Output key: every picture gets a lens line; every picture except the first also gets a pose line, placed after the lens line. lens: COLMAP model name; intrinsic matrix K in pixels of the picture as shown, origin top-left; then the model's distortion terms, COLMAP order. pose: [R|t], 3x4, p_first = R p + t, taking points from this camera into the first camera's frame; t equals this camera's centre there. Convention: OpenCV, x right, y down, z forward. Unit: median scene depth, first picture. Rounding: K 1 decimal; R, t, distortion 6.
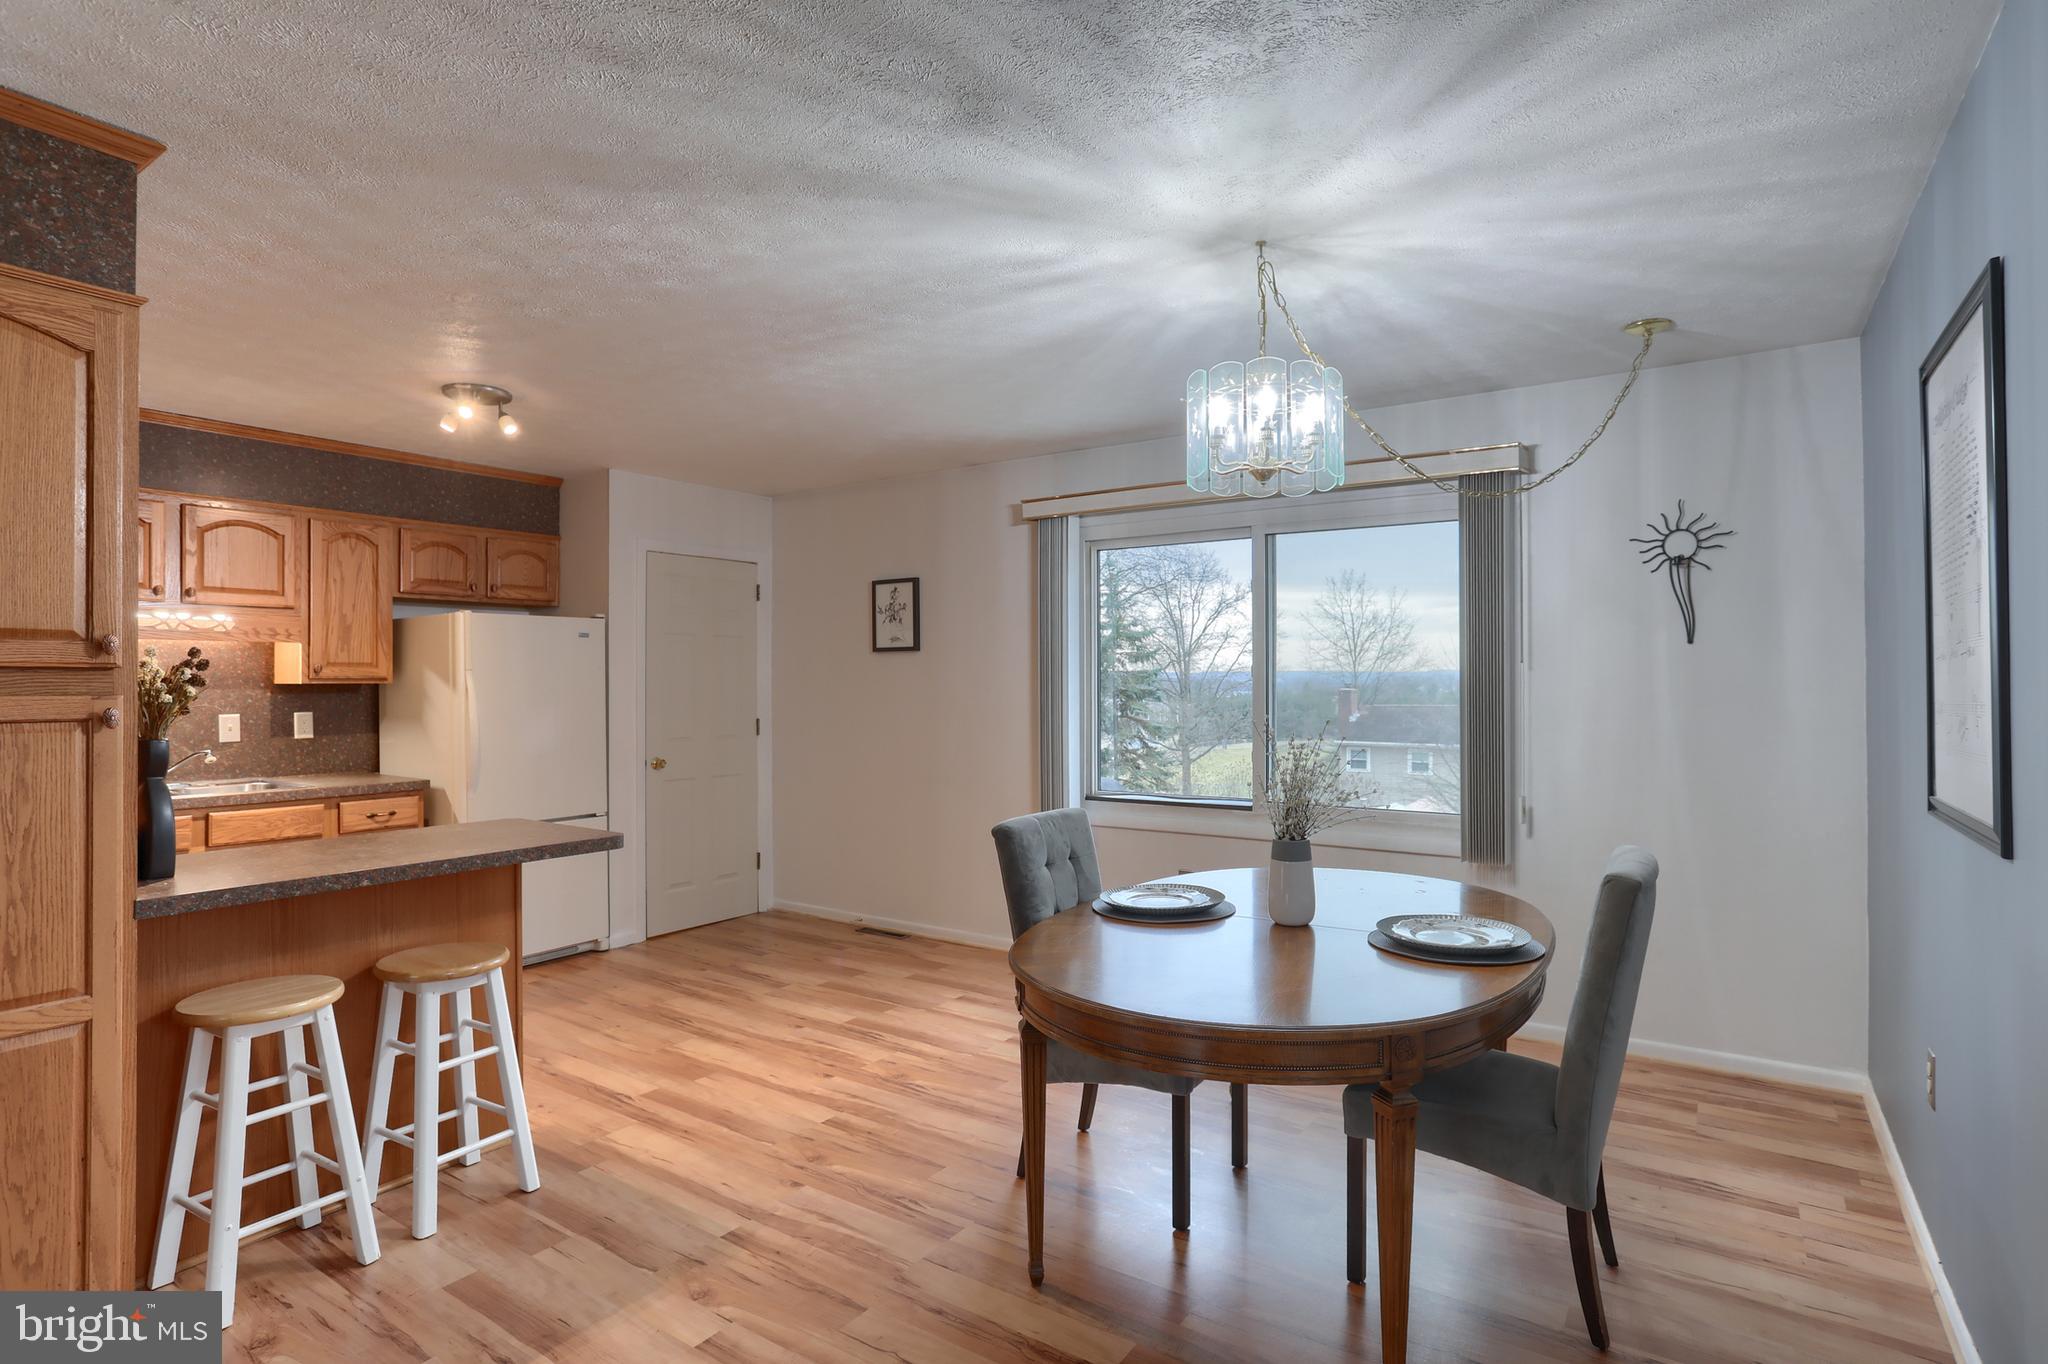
lens RADIAL K [[1041.4, 0, 1027.2], [0, 1041.4, 679.9], [0, 0, 1]] dist [-0.061036, 0.035597]
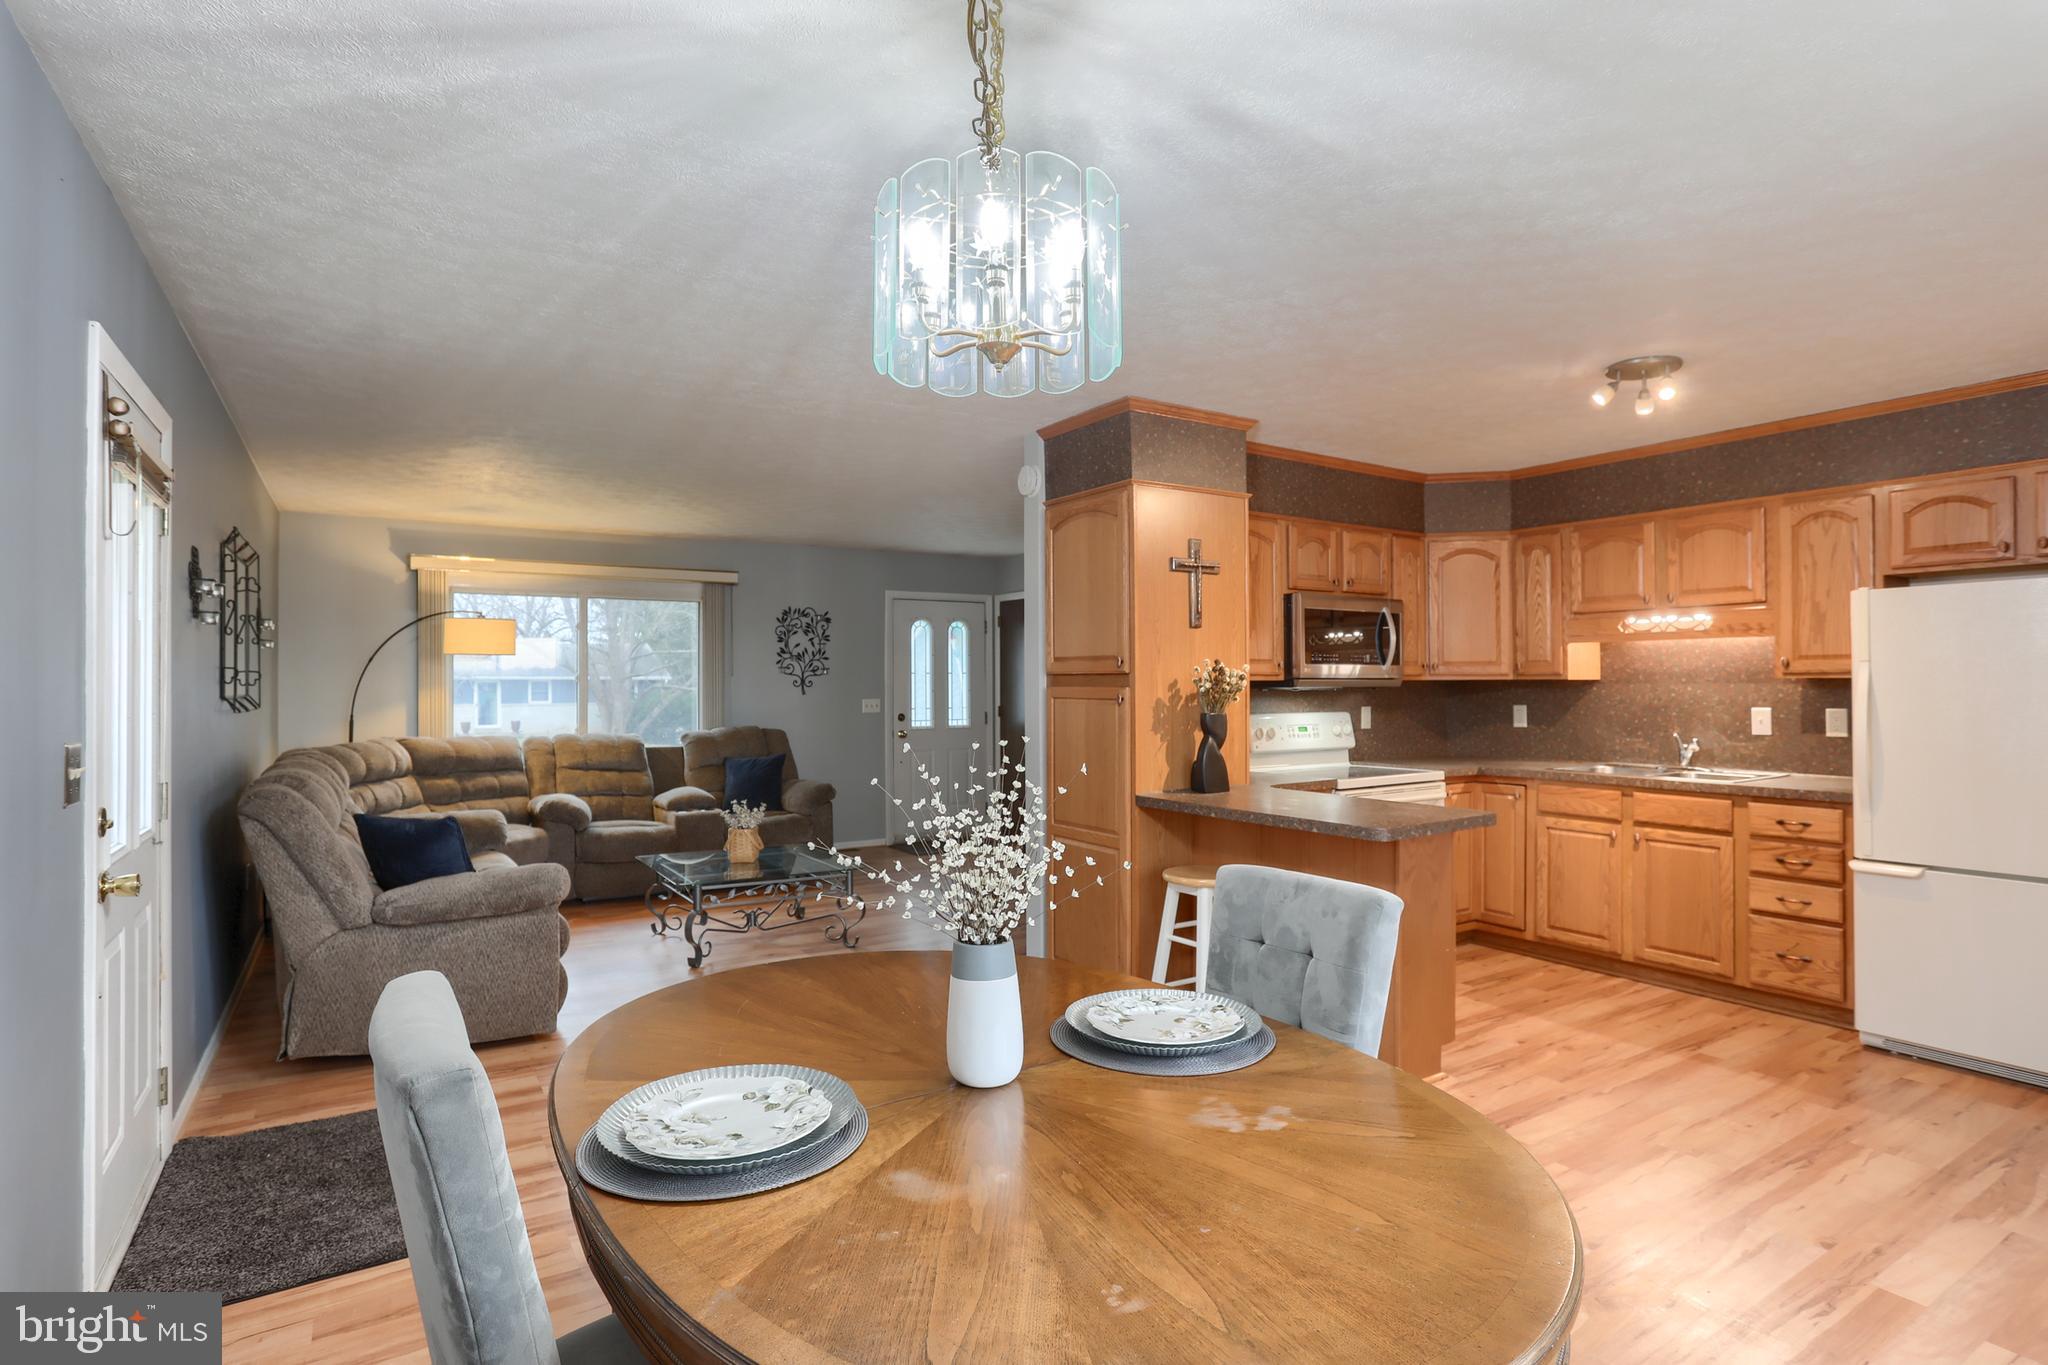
lens RADIAL K [[1041.4, 0, 1027.2], [0, 1041.4, 680.4], [0, 0, 1]] dist [-0.061036, 0.035597]
pose [[-0.392128, 0.002133, -0.919908, 0.532266], [0.007636, 0.999970, -0.000936, 0.001360], [0.919879, -0.007392, -0.392132, 0.840470]]
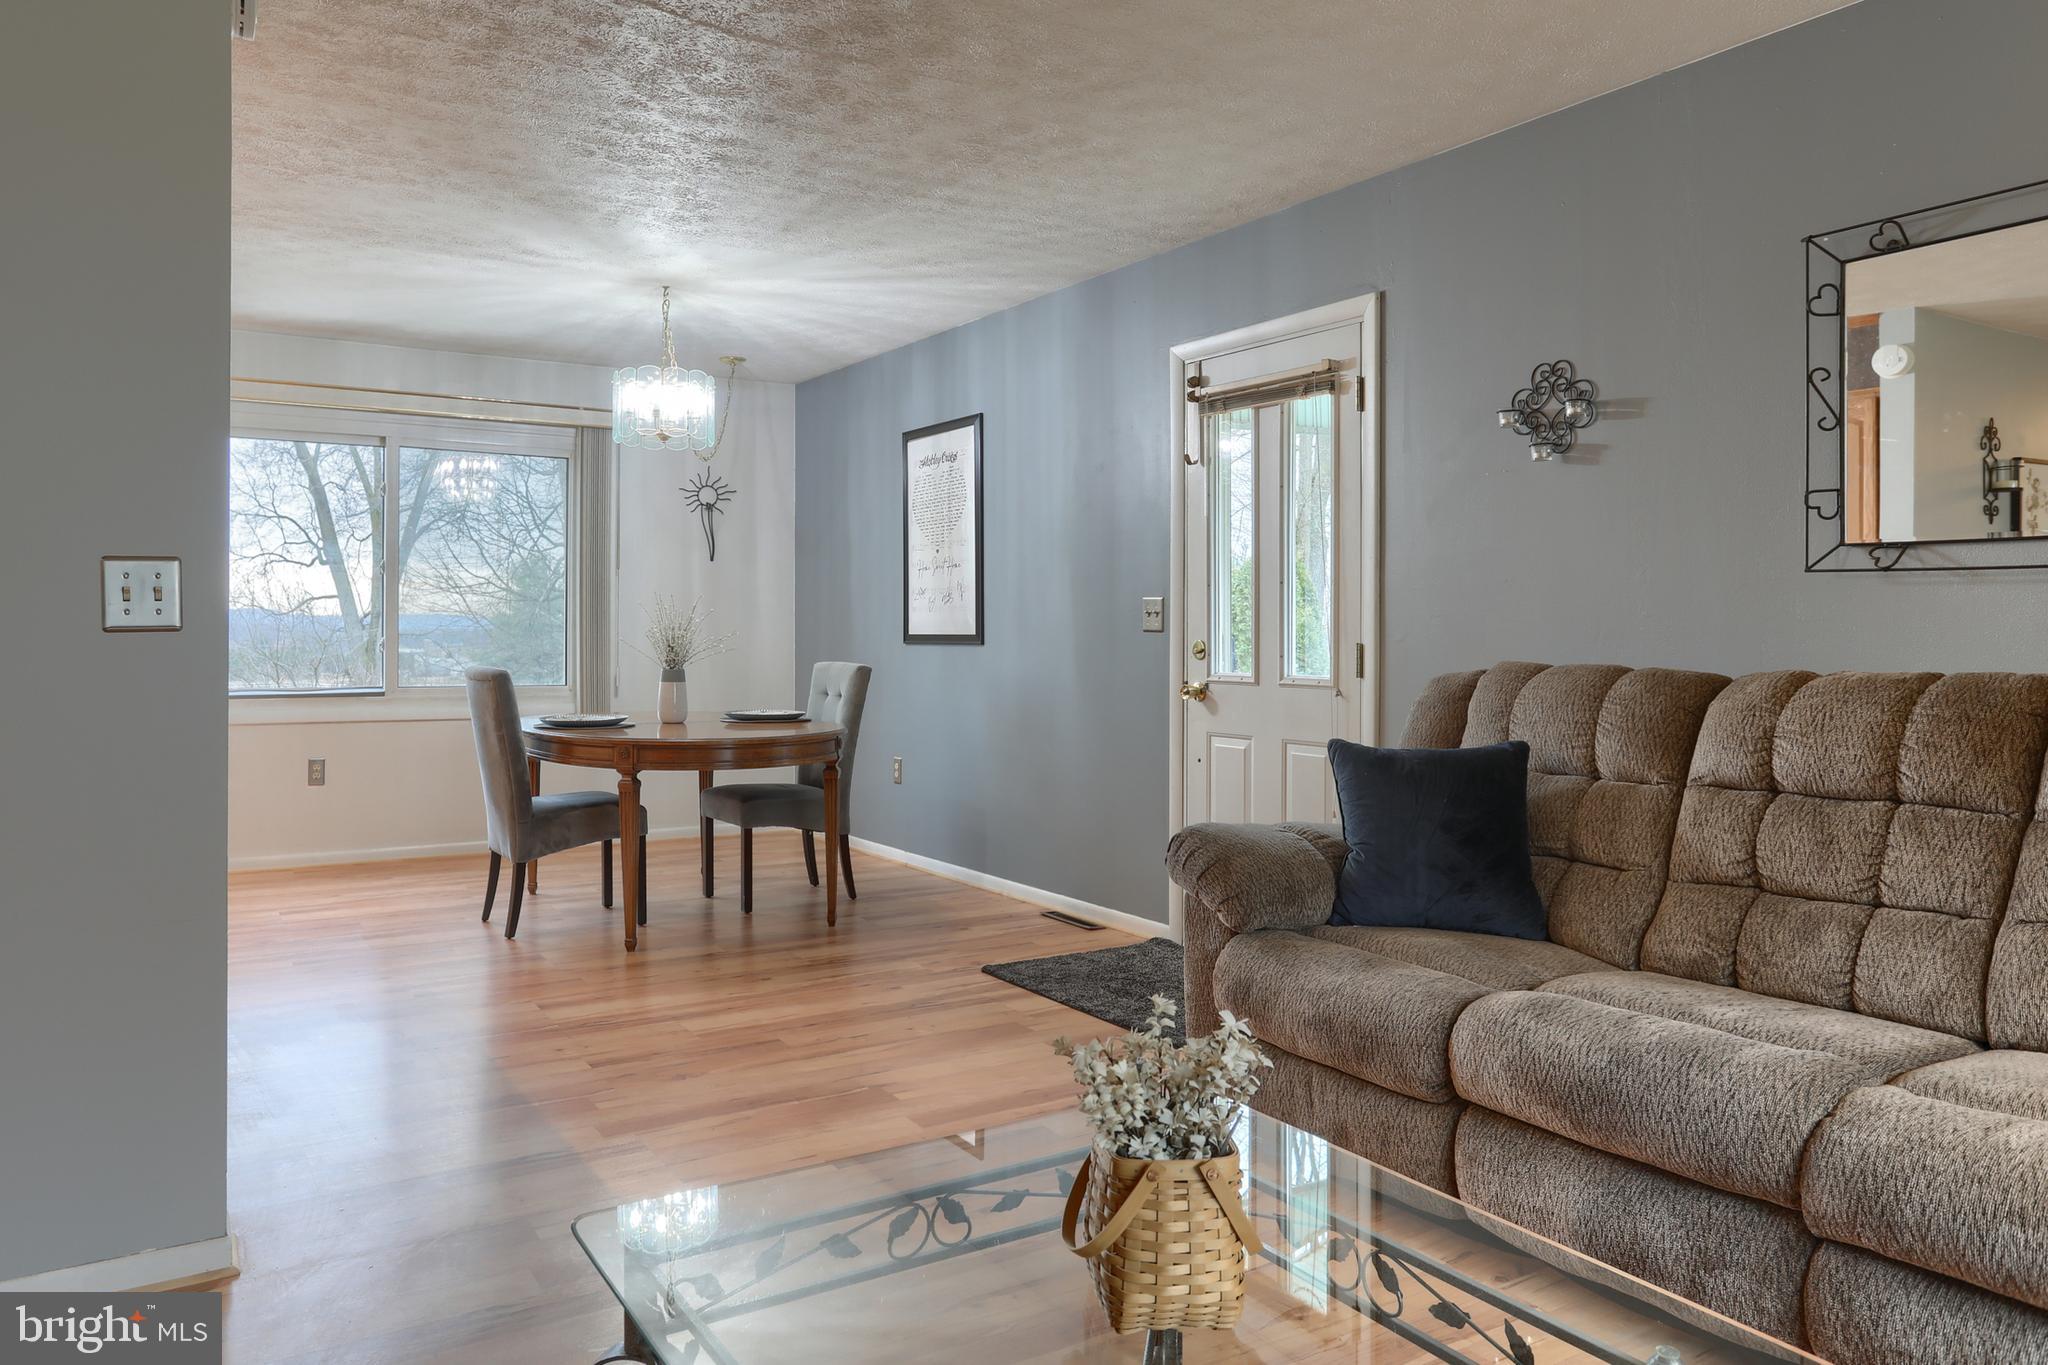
lens RADIAL K [[1376.4, 0, 961.6], [0, 1376.4, 630.1], [0, 0, 1]] dist [-0.053819, 0.054837]
pose [[0.414218, 0.004494, 0.910167, -0.982623], [-0.006932, 0.999974, -0.001783, 0.063750], [-0.910151, -0.005570, 0.414238, -0.180621]]
